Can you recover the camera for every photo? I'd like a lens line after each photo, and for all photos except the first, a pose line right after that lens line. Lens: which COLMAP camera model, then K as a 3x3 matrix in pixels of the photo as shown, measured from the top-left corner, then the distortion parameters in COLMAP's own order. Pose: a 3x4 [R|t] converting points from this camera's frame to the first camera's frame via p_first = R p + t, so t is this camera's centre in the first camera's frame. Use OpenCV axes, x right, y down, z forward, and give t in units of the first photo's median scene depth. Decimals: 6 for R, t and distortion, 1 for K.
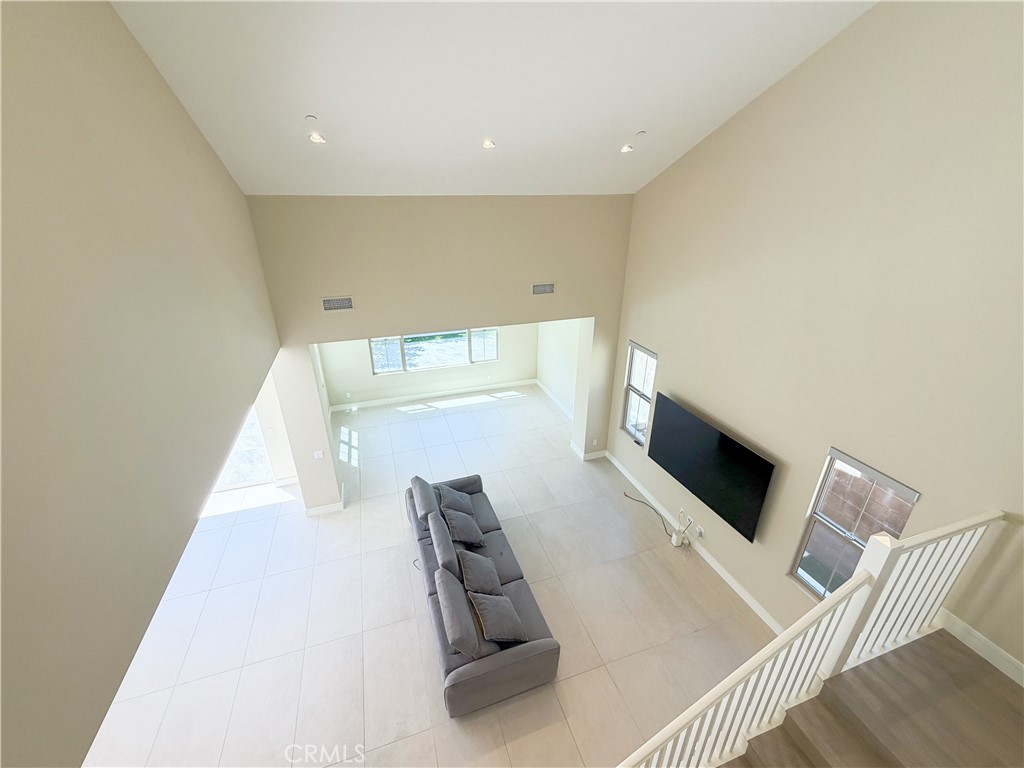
lens RADIAL K [[422.7, 0, 511.6], [0, 422.7, 388.0], [0, 0, 1]] dist [-0.000942, -0.000703]
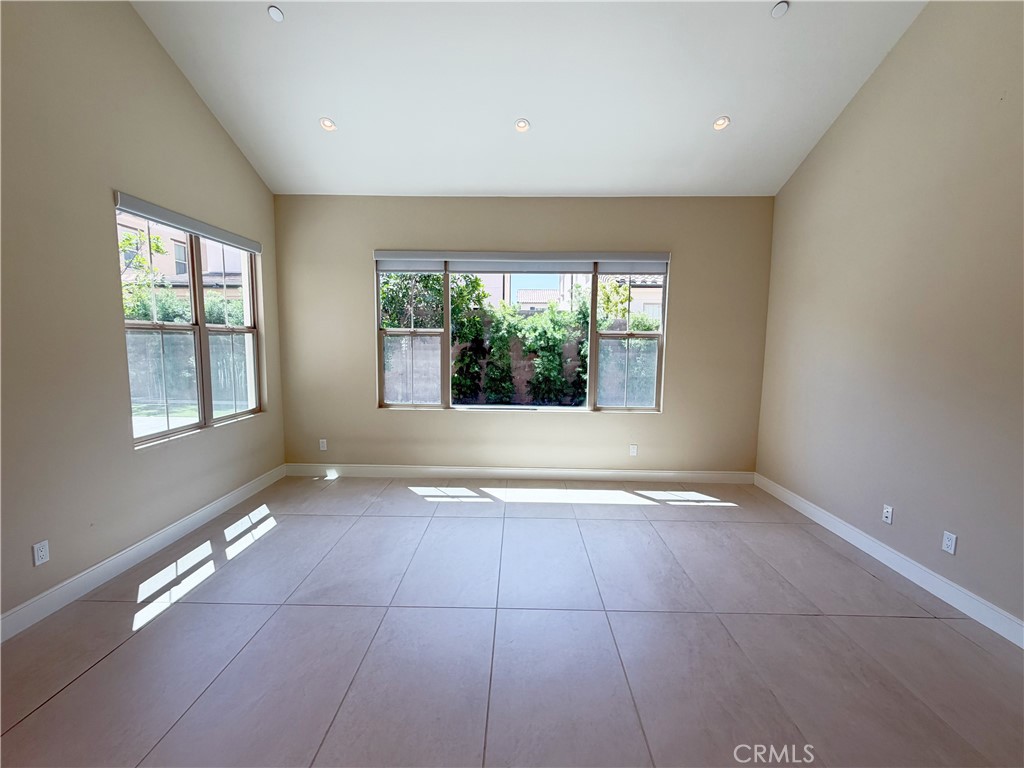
lens RADIAL K [[422.7, 0, 508.7], [0, 422.7, 385.6], [0, 0, 1]] dist [-0.000942, -0.000703]
pose [[0.938510, 0.047565, -0.341959, -0.042853], [-0.152096, 0.946135, -0.285825, 0.076454], [0.309944, 0.320260, 0.895192, 0.800731]]
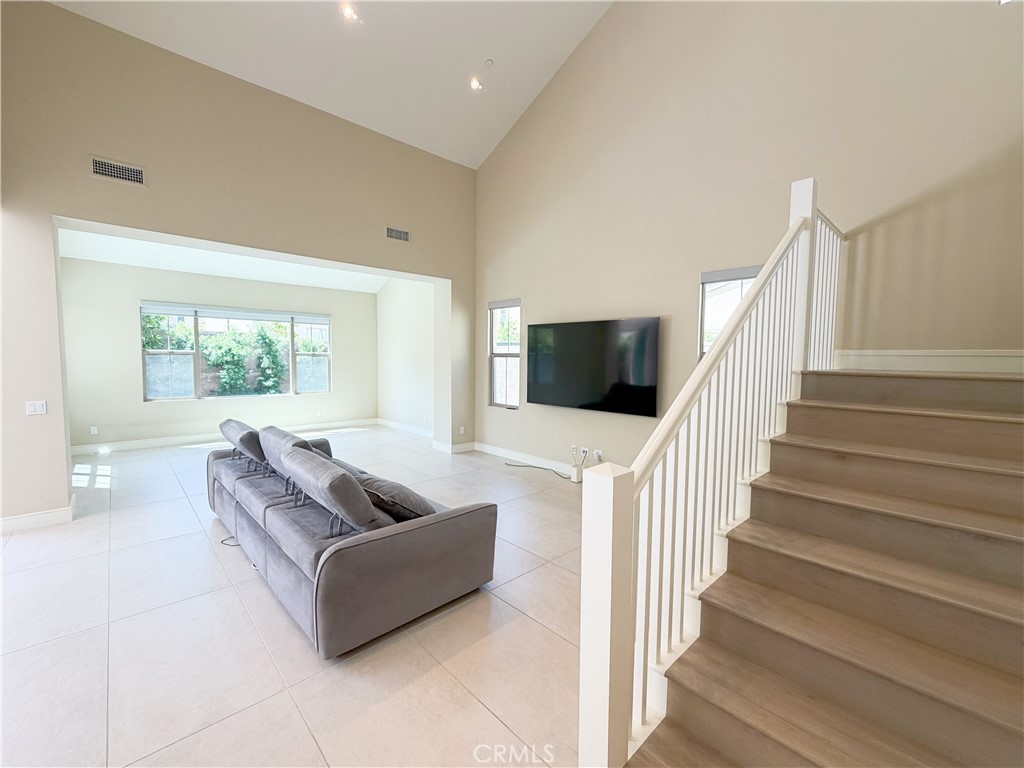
lens RADIAL K [[422.7, 0, 512.0], [0, 422.7, 385.2], [0, 0, 1]] dist [-0.000942, -0.000703]
pose [[0.909099, -0.018487, 0.416169, -0.076653], [0.162342, 0.935756, -0.313059, 0.348657], [-0.383645, 0.352163, 0.853696, 0.183480]]
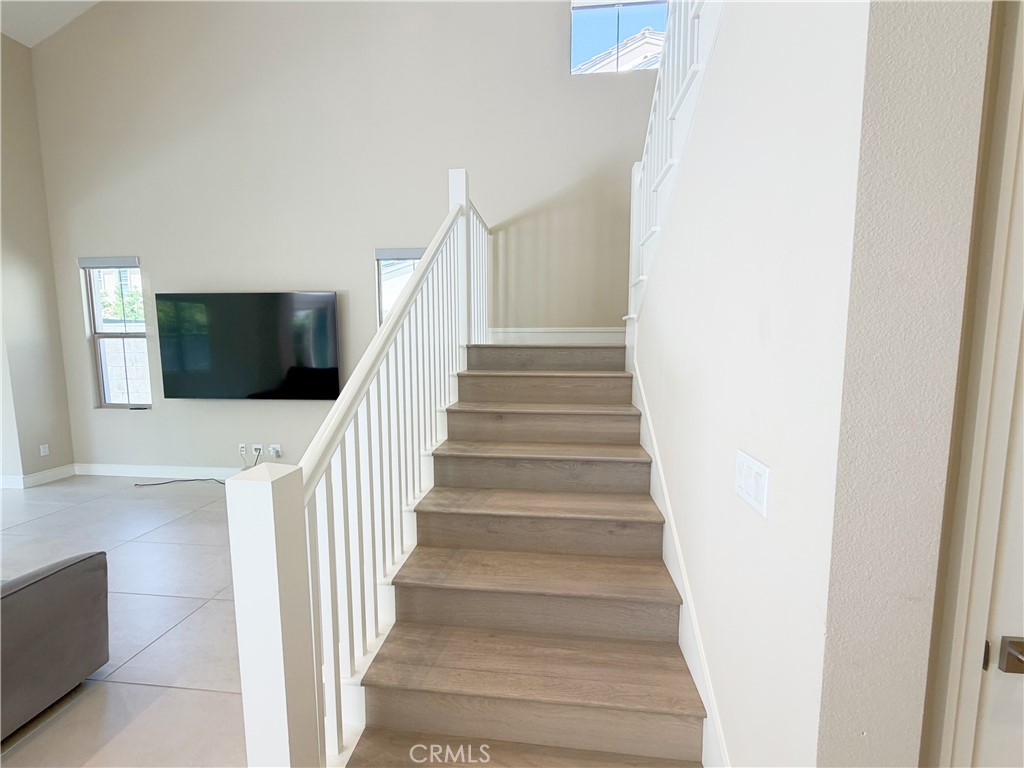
lens RADIAL K [[422.7, 0, 510.3], [0, 422.7, 383.2], [0, 0, 1]] dist [-0.000942, -0.000703]
pose [[0.420375, -0.090705, 0.902805, -0.050673], [0.375196, 0.923317, -0.081938, 0.346847], [-0.826143, 0.373174, 0.422172, 0.201681]]
